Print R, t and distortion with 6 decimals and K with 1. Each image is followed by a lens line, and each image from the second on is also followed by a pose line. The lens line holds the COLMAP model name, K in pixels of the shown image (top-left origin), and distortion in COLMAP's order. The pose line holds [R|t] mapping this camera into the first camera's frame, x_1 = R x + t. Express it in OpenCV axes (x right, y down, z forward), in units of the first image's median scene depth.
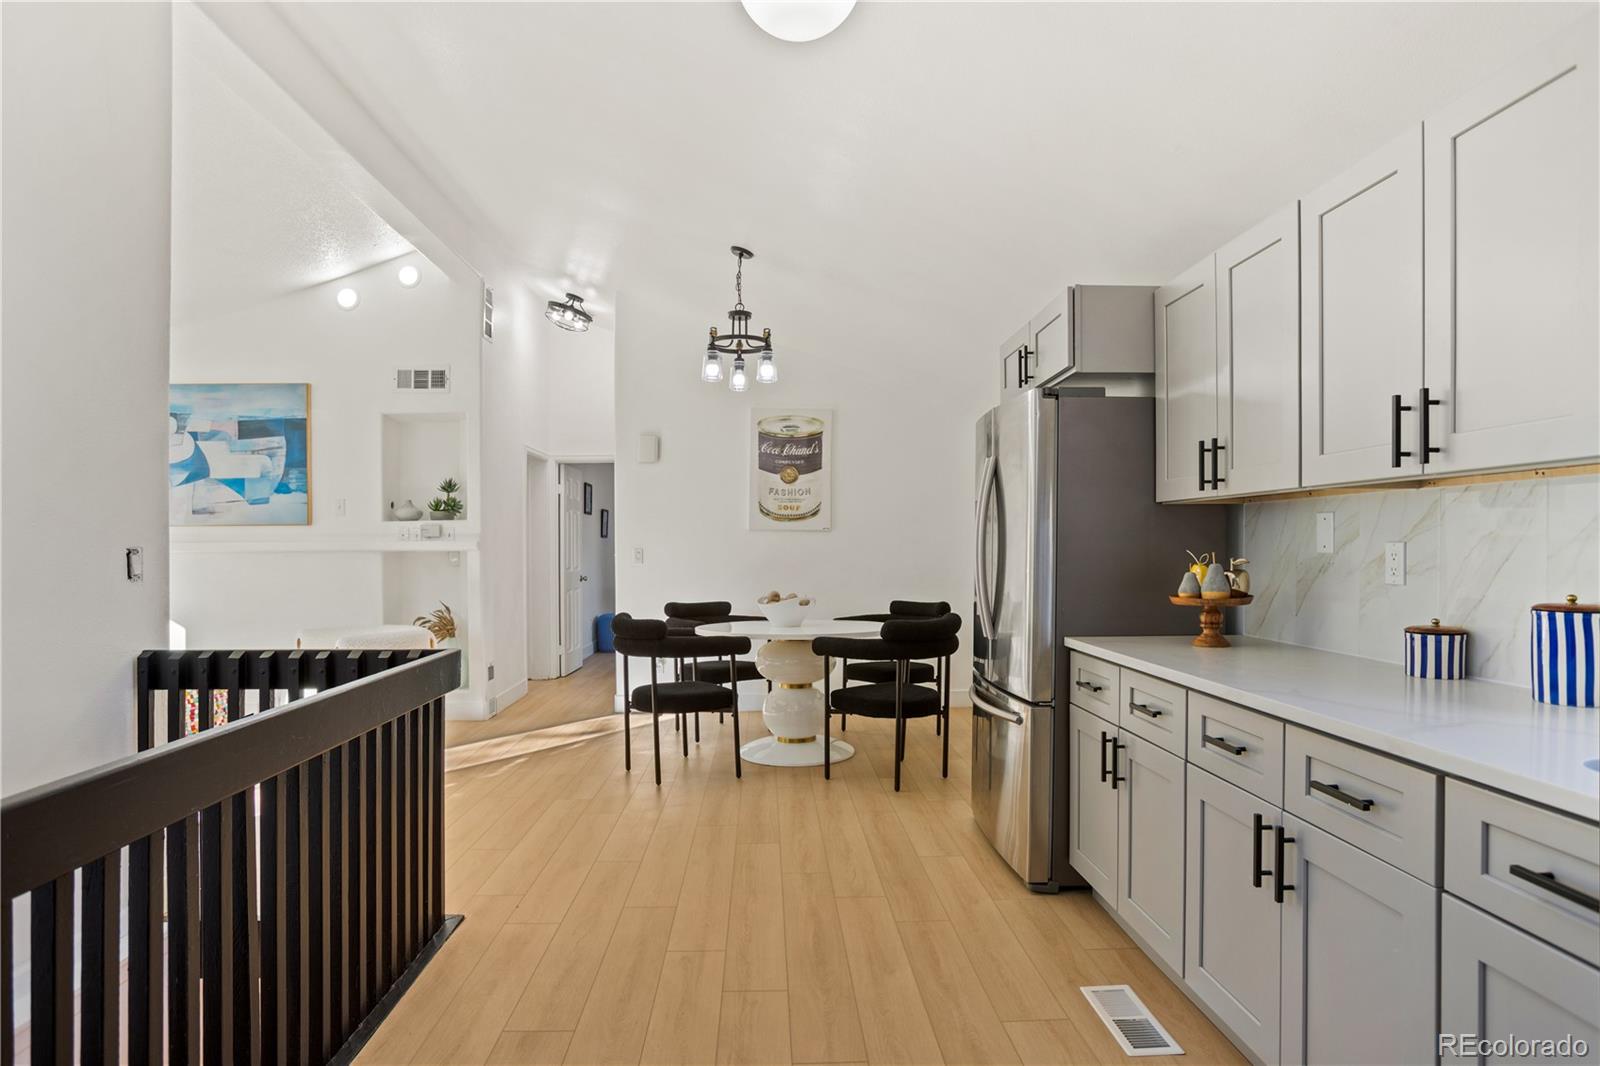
lens RADIAL K [[880.0, 0, 805.5], [0, 880.0, 549.5], [0, 0, 1]] dist [-0.068836, 0.046473]
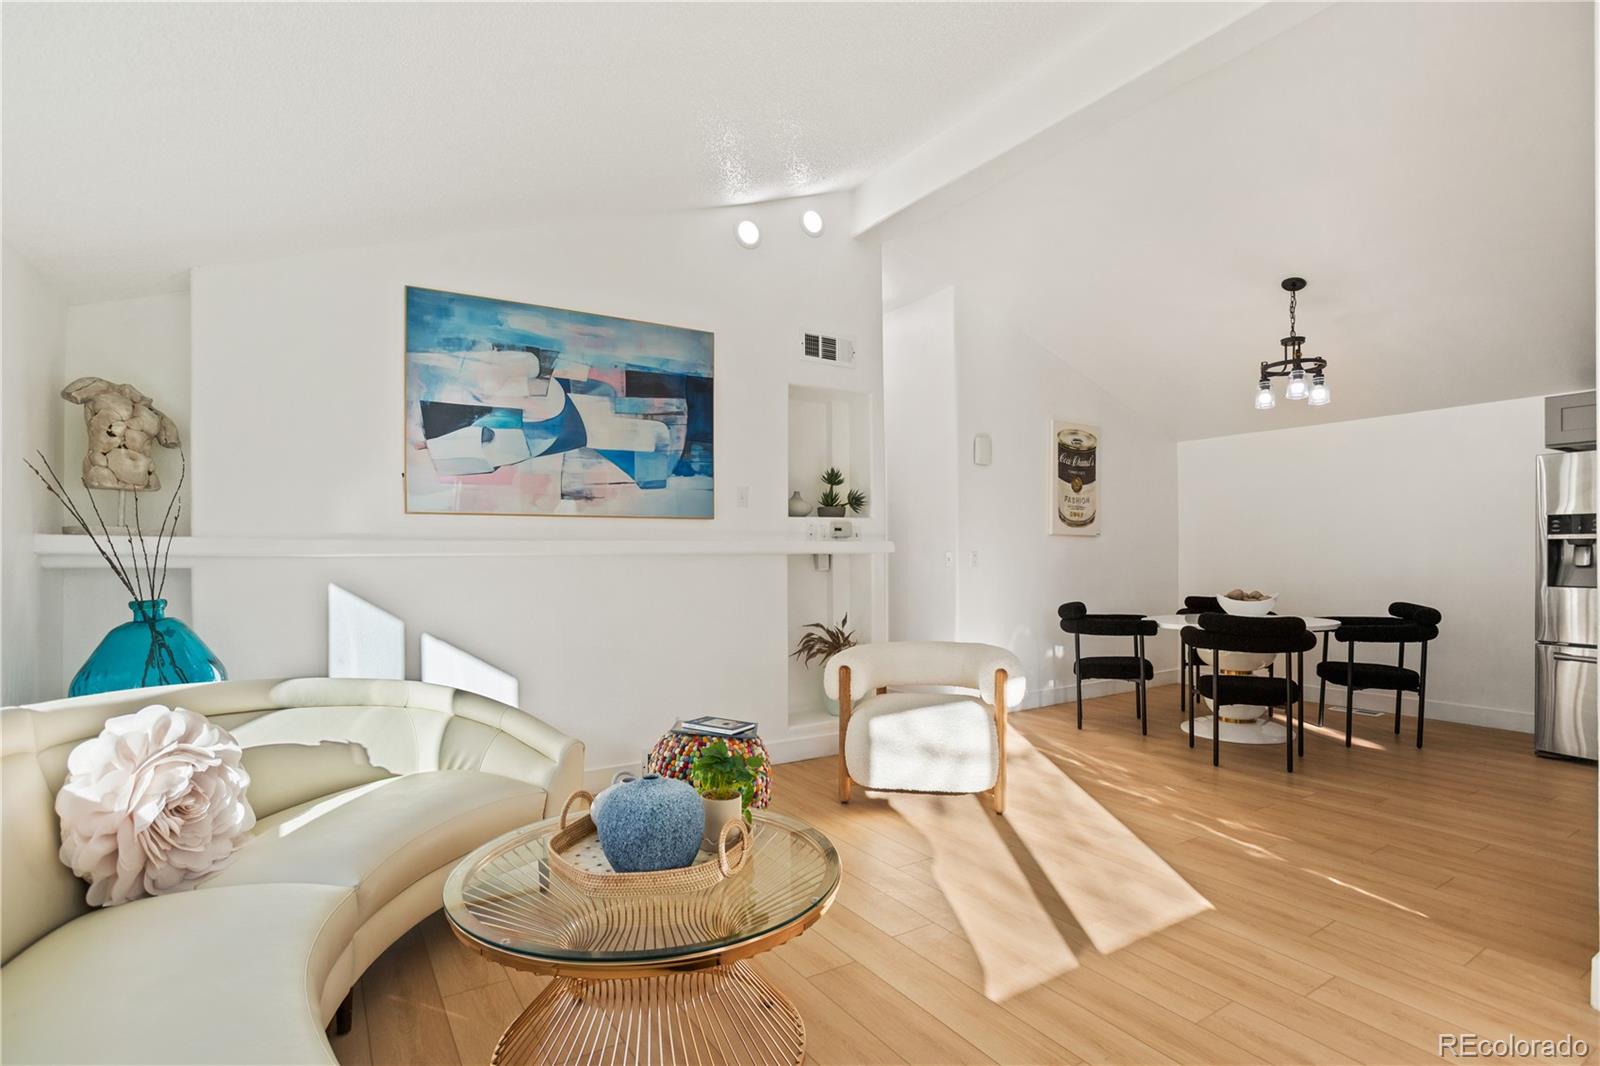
lens RADIAL K [[771.9, 0, 798.9], [0, 771.9, 556.4], [0, 0, 1]] dist [-0.043336, 0.000482]
pose [[0.866812, -0.000016, 0.498635, -0.854347], [-0.000080, 1.000000, 0.000172, 0.004557], [-0.498635, -0.000190, 0.866812, 0.376710]]
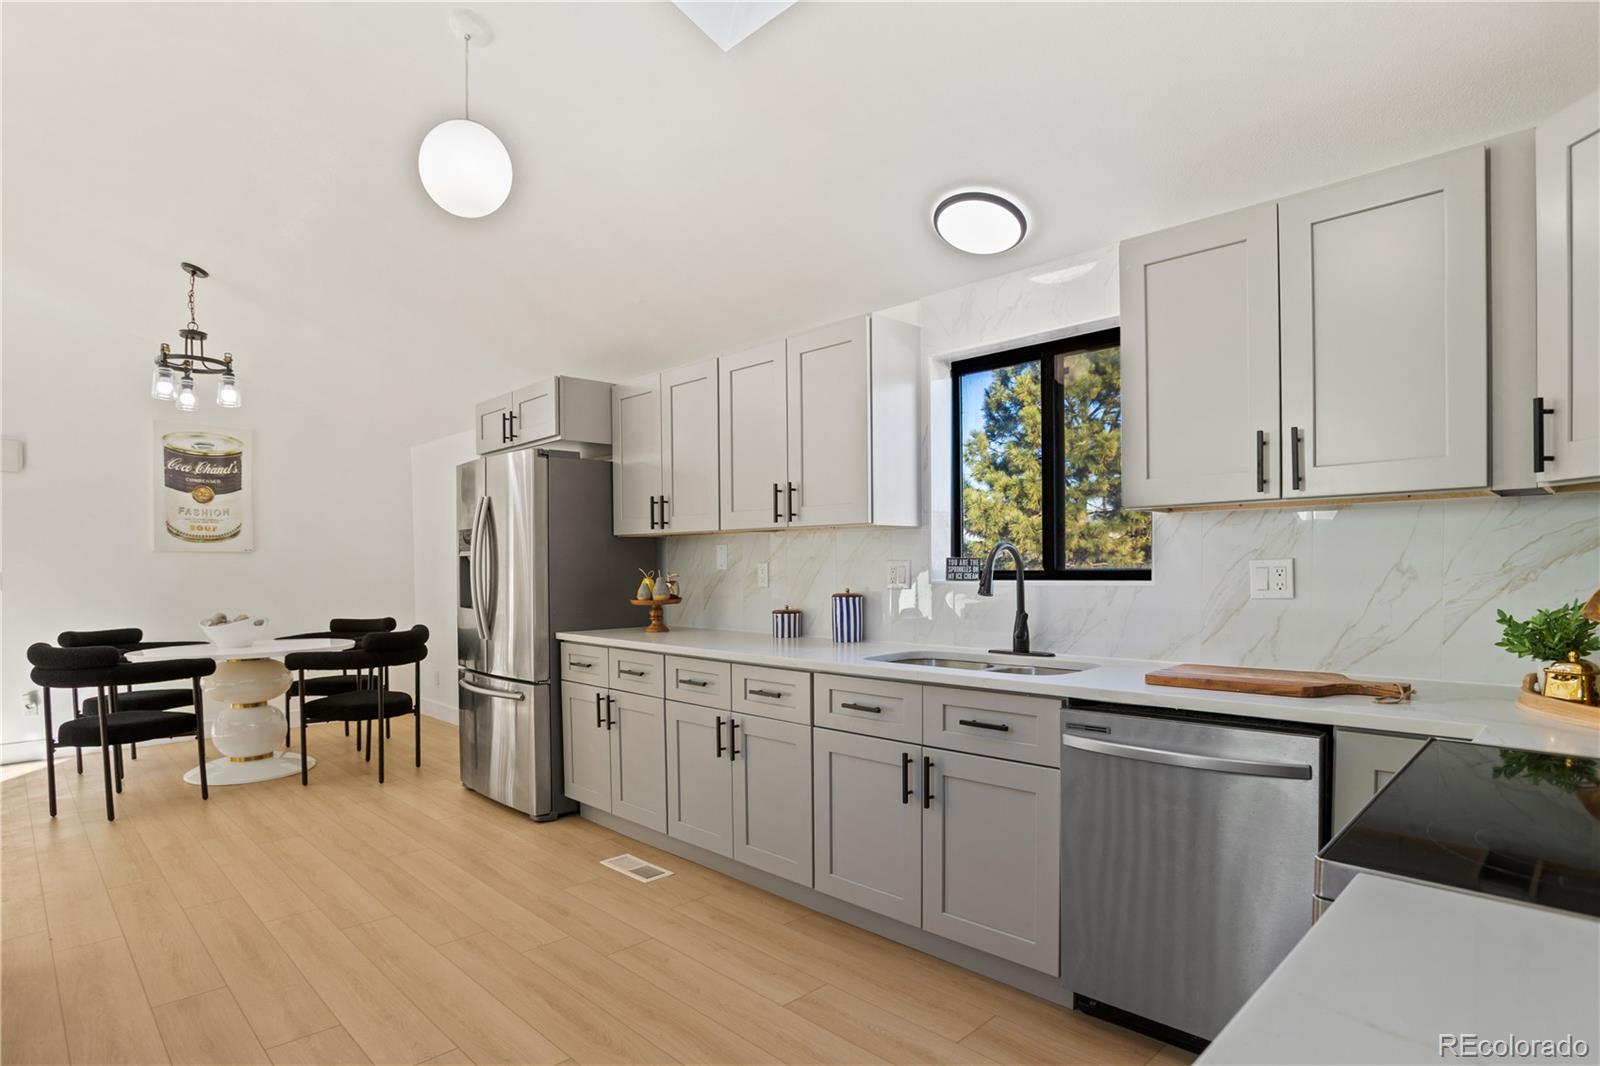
lens RADIAL K [[843.5, 0, 795.1], [0, 843.5, 585.5], [0, 0, 1]] dist [-0.033760, 0.000735]
pose [[0.746888, -0.019351, 0.664668, -0.150642], [0.007180, 0.999753, 0.021039, 0.000611], [-0.664911, -0.010942, 0.746842, -0.118168]]
